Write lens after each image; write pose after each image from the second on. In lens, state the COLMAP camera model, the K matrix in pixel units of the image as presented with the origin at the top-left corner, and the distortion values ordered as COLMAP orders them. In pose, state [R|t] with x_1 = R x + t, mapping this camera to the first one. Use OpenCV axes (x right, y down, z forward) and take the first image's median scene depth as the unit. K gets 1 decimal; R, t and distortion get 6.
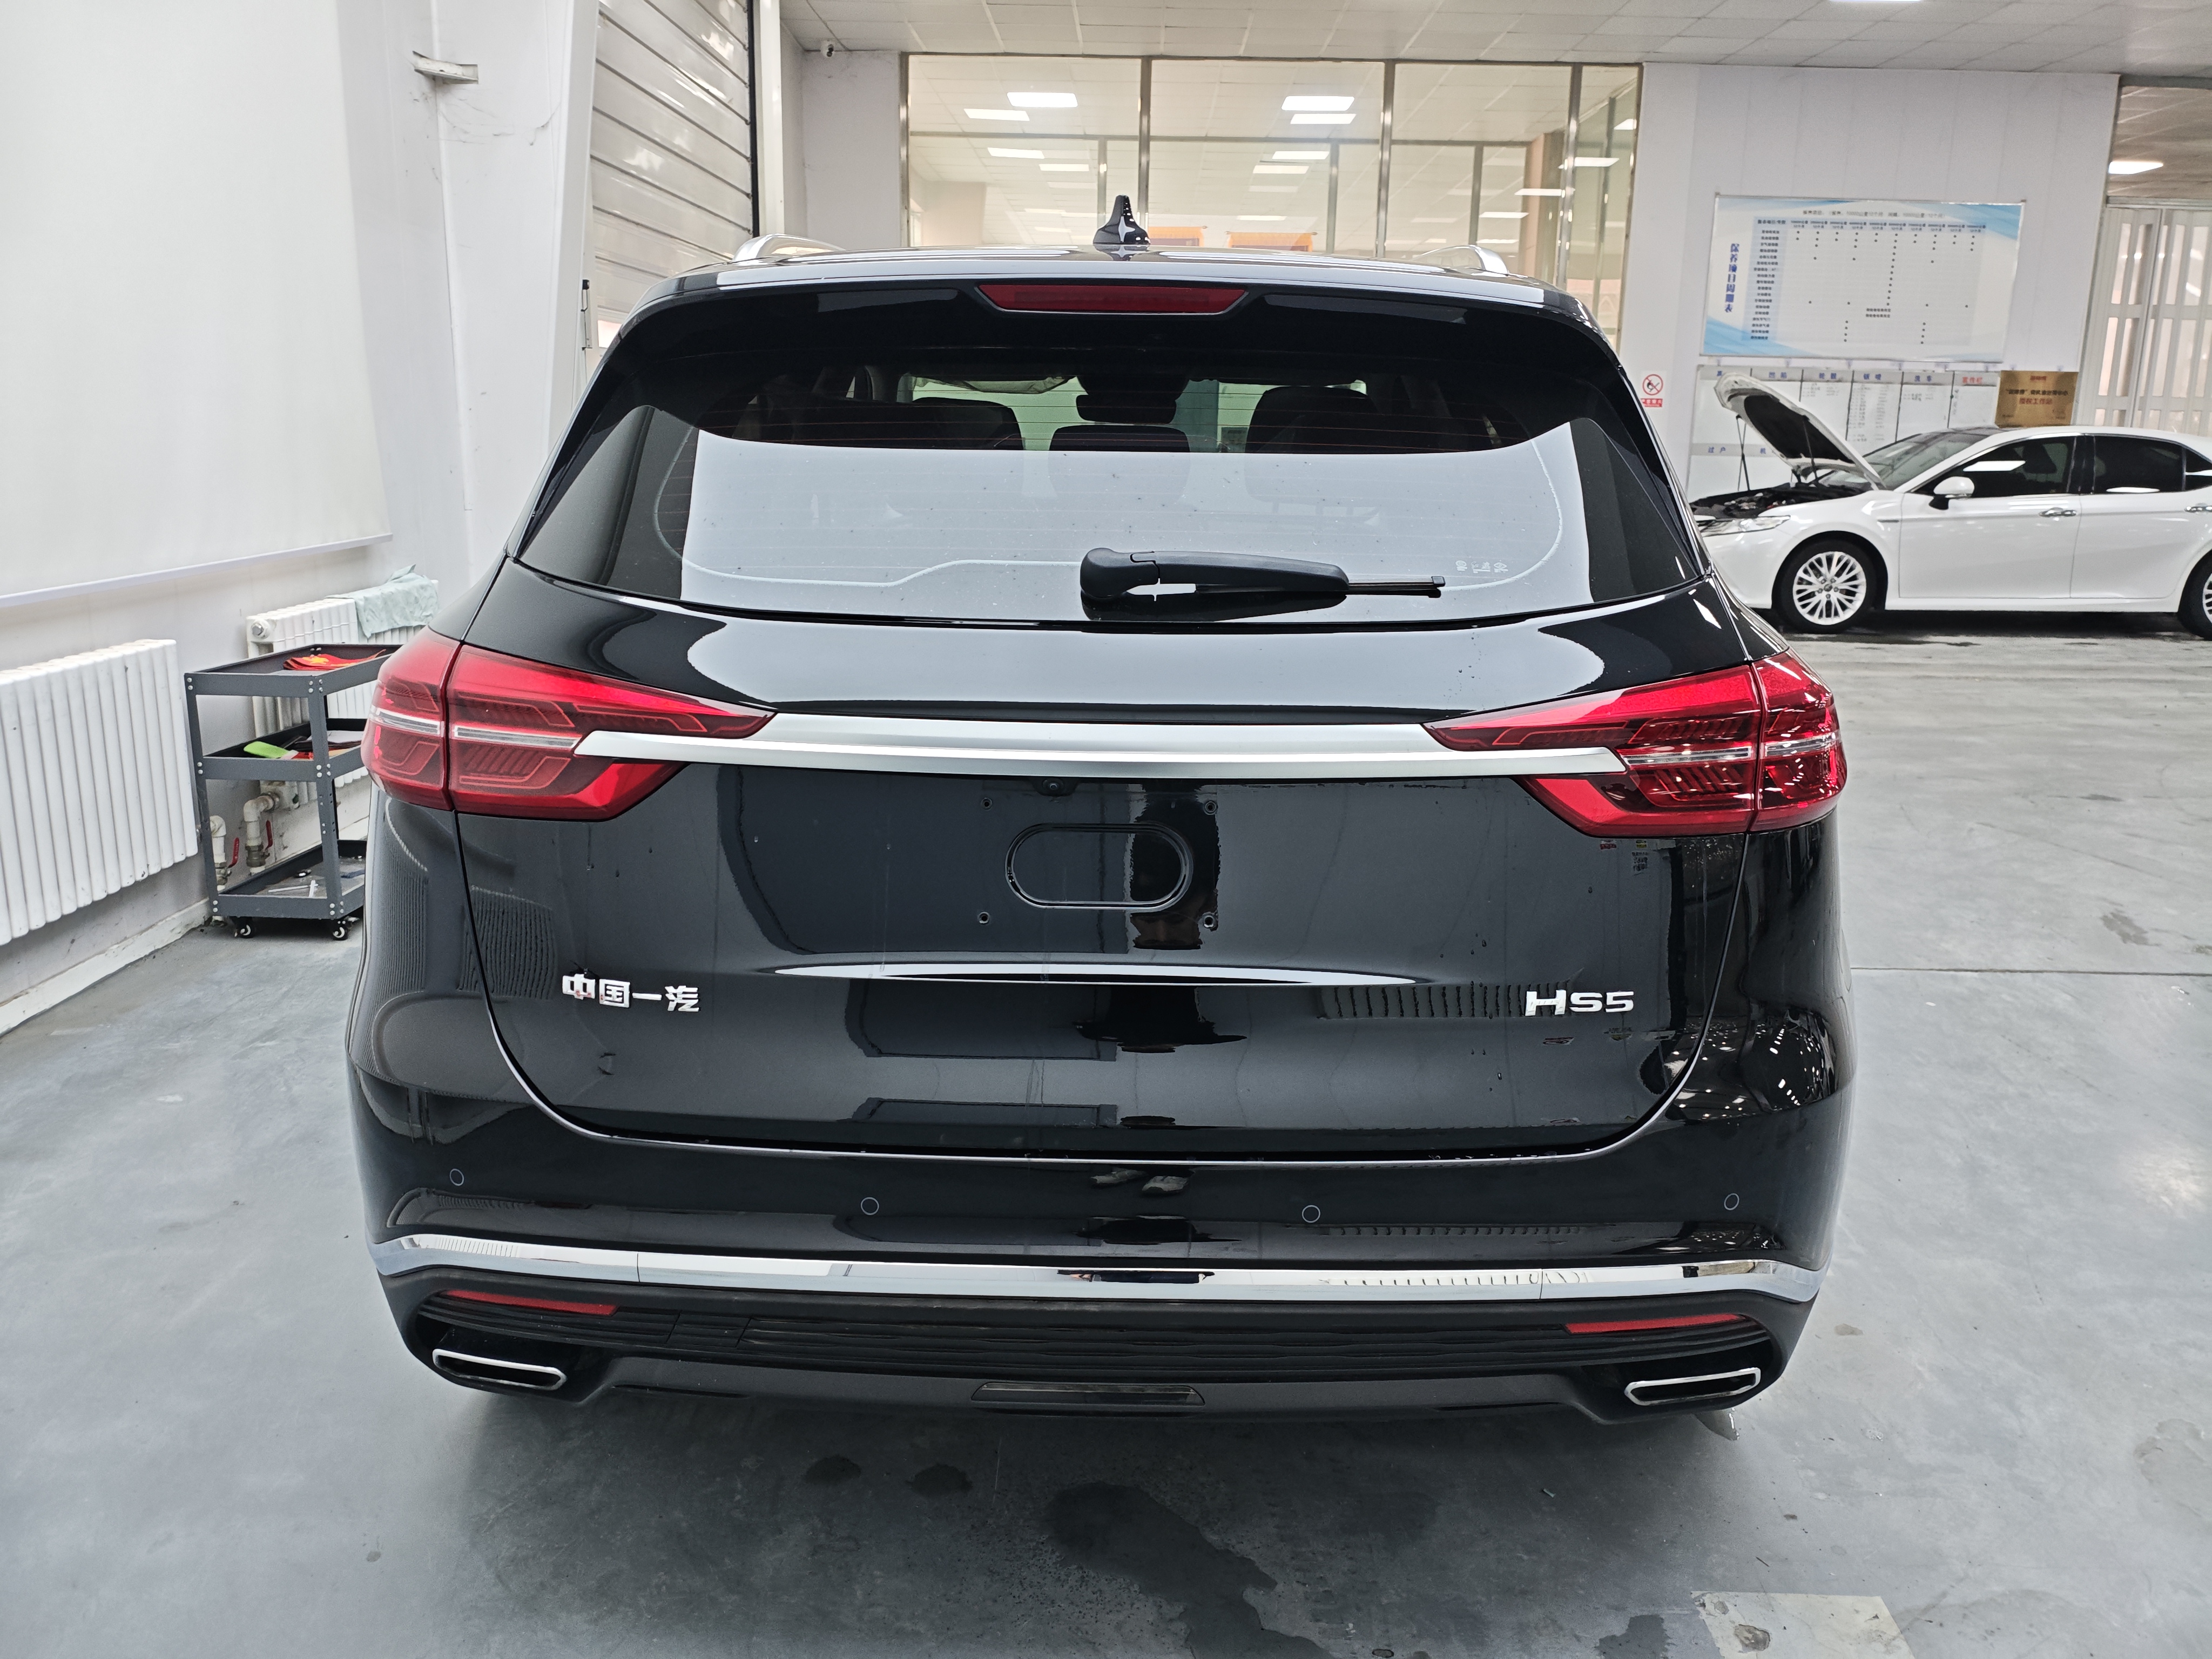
lens RADIAL K [[1729.7, 0, 1140.0], [0, 1729.7, 828.8], [0, 0, 1]] dist [0.050156, -0.090748]
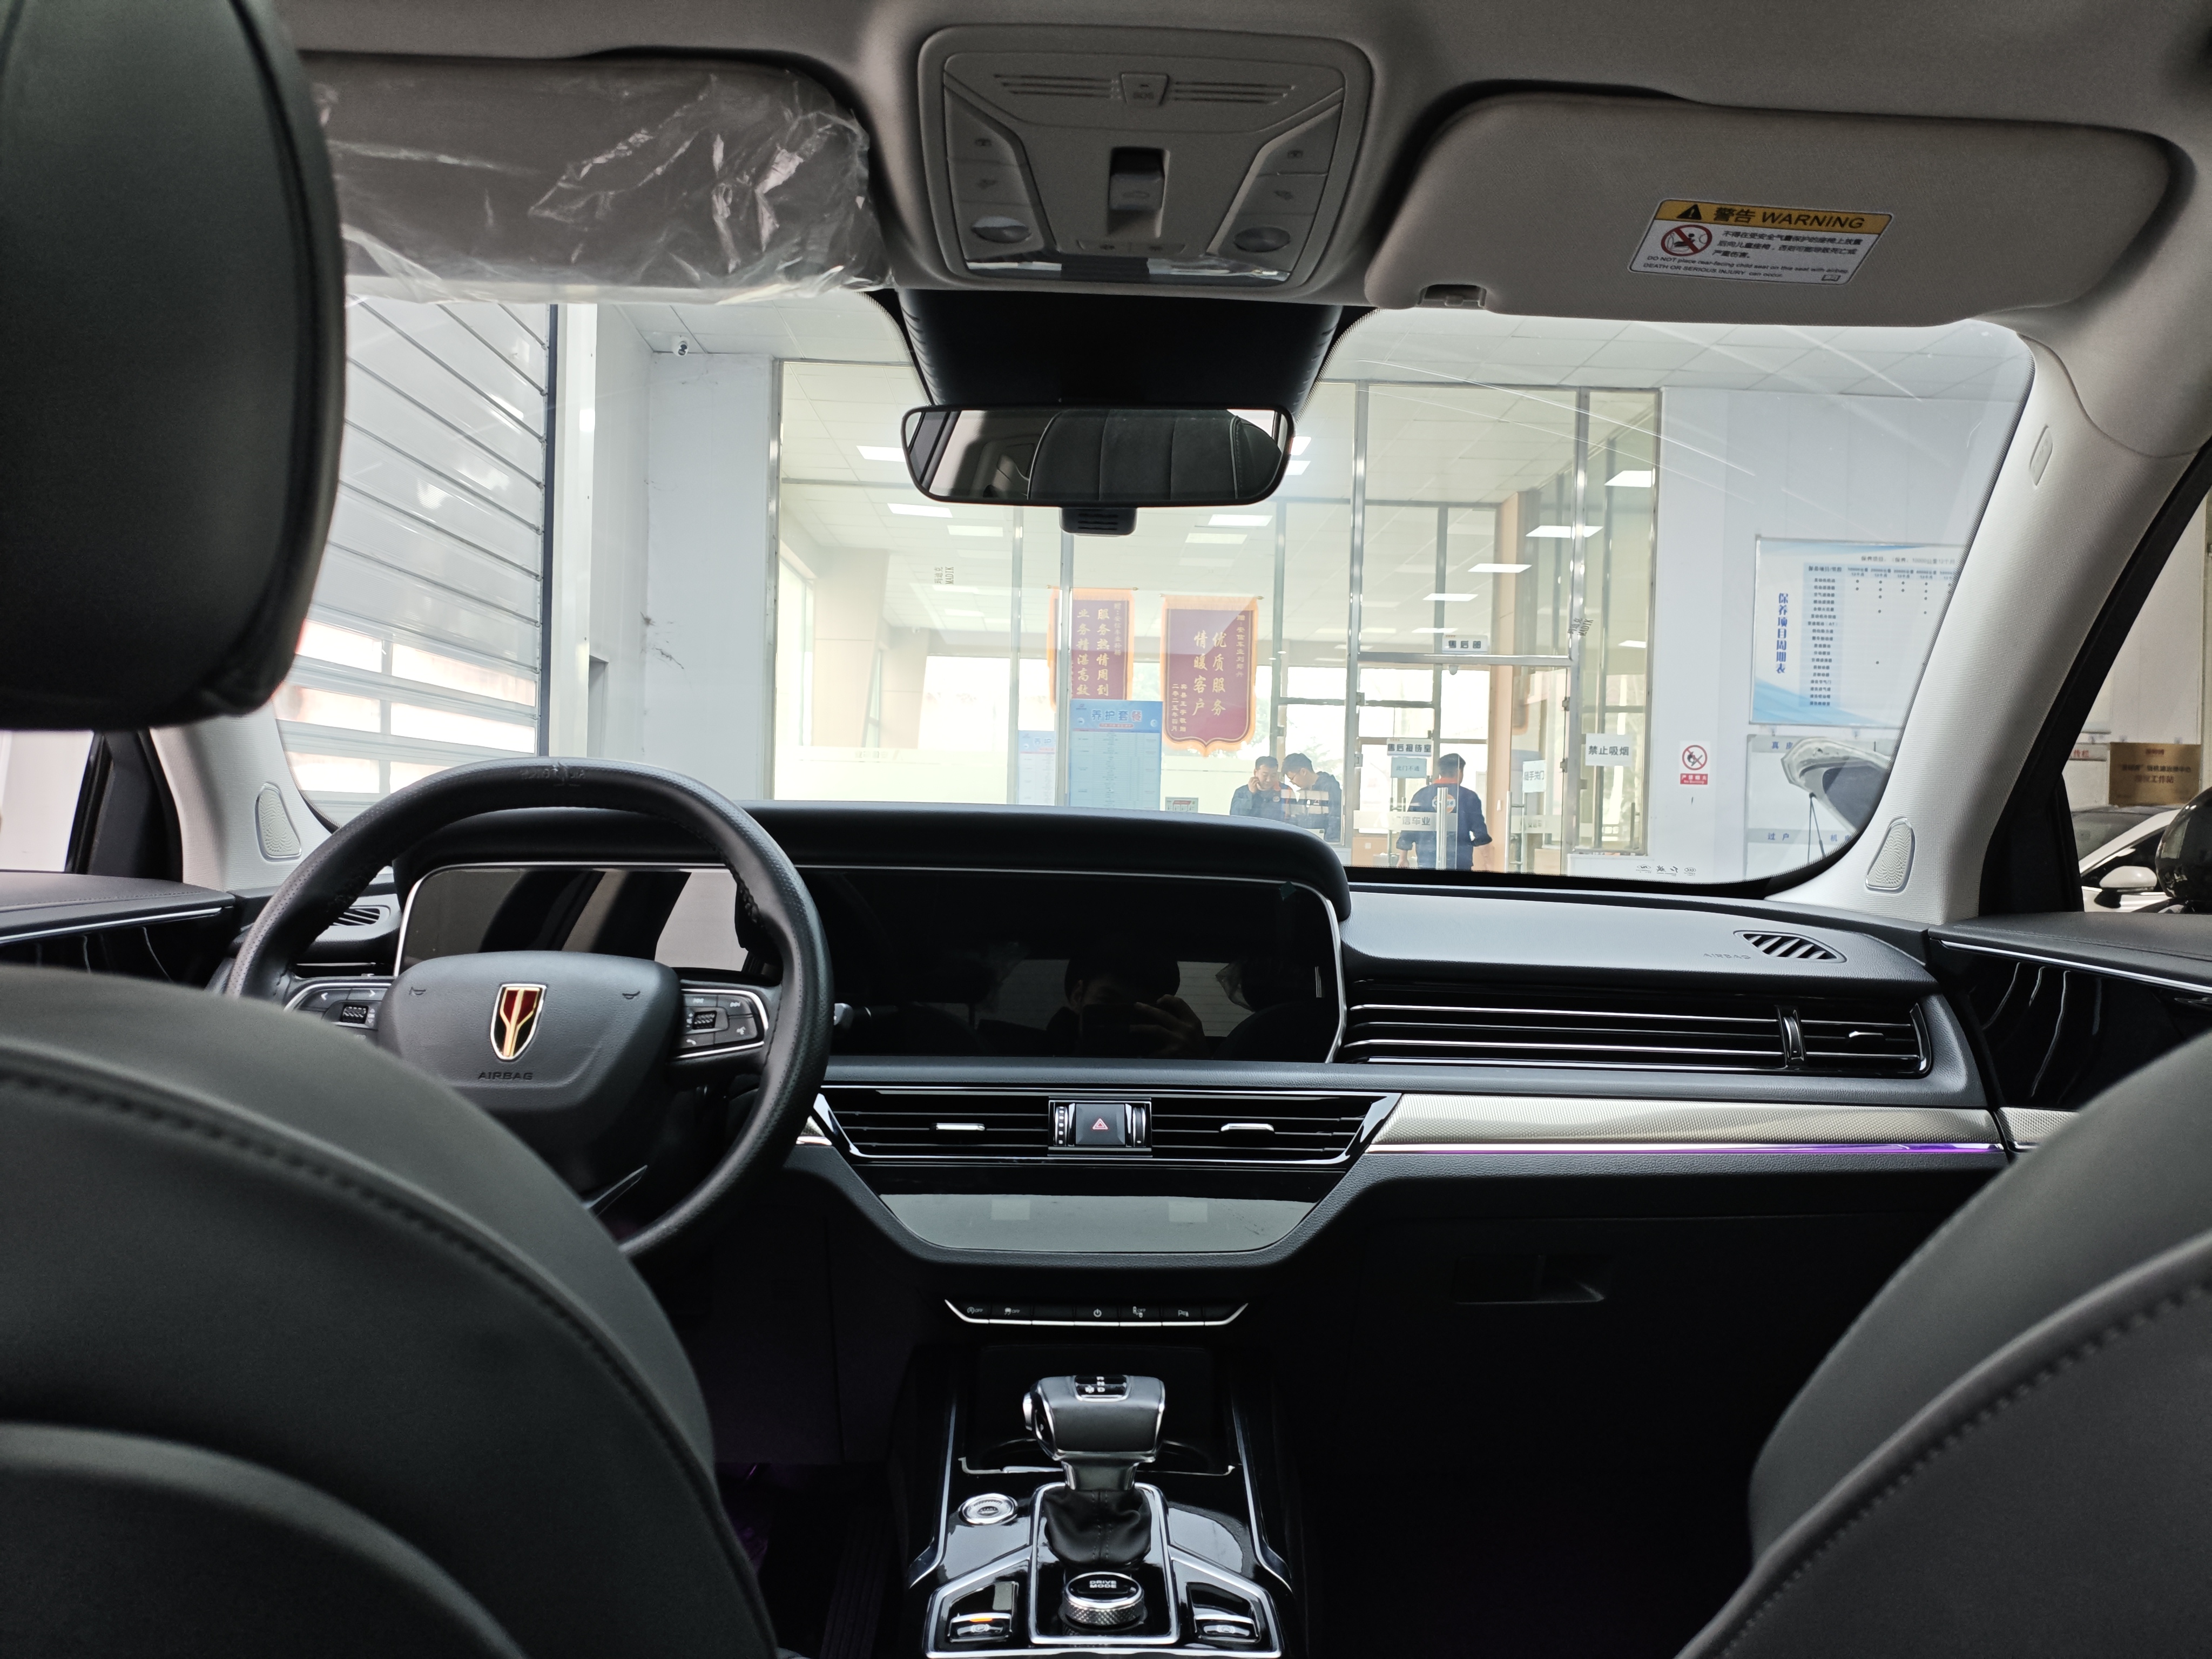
lens RADIAL K [[1711.4, 0, 1138.6], [0, 1711.4, 831.6], [0, 0, 1]] dist [0.083309, -0.177164]
pose [[0.998692, 0.005872, 0.050794, -0.005611], [0.005809, 0.973925, -0.226796, -0.045277], [-0.050801, 0.226795, 0.972617, 0.264767]]
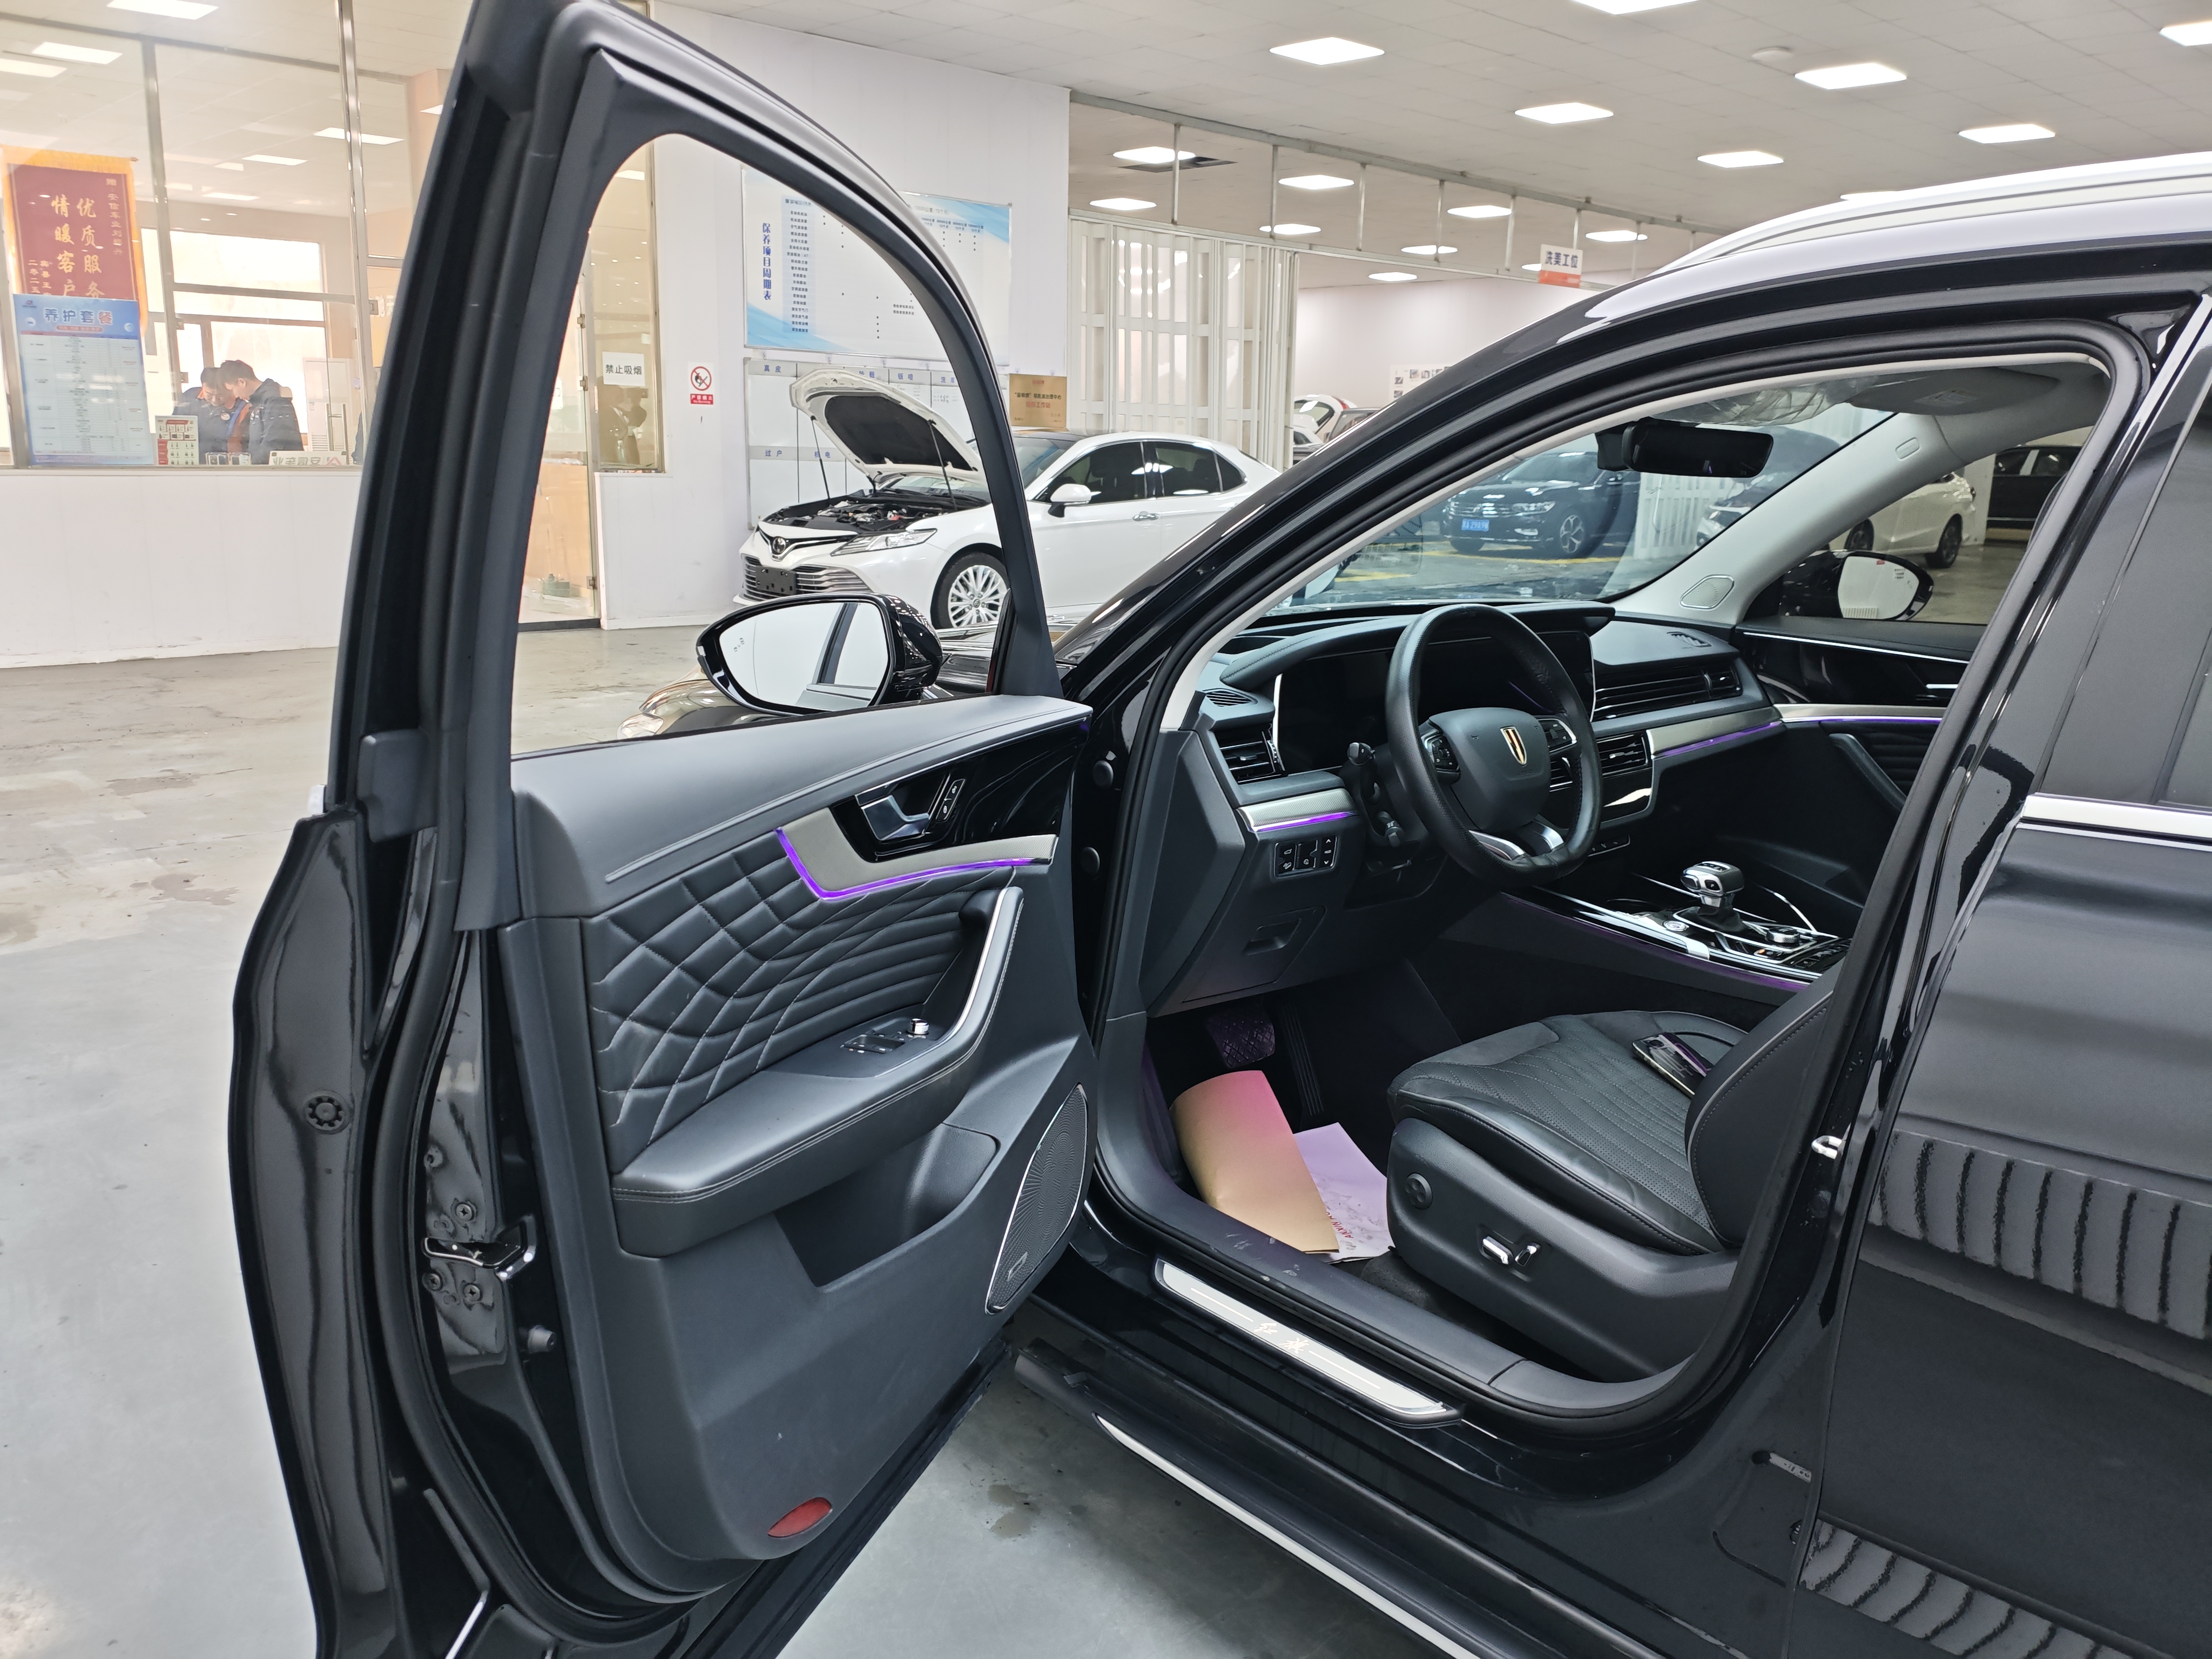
lens RADIAL K [[1729.7, 0, 1140.0], [0, 1729.7, 828.8], [0, 0, 1]] dist [0.050156, -0.090748]
pose [[0.715482, -0.153513, 0.681556, -0.195146], [0.146322, 0.986851, 0.068672, -0.066959], [-0.683136, 0.050593, 0.728536, 0.251583]]
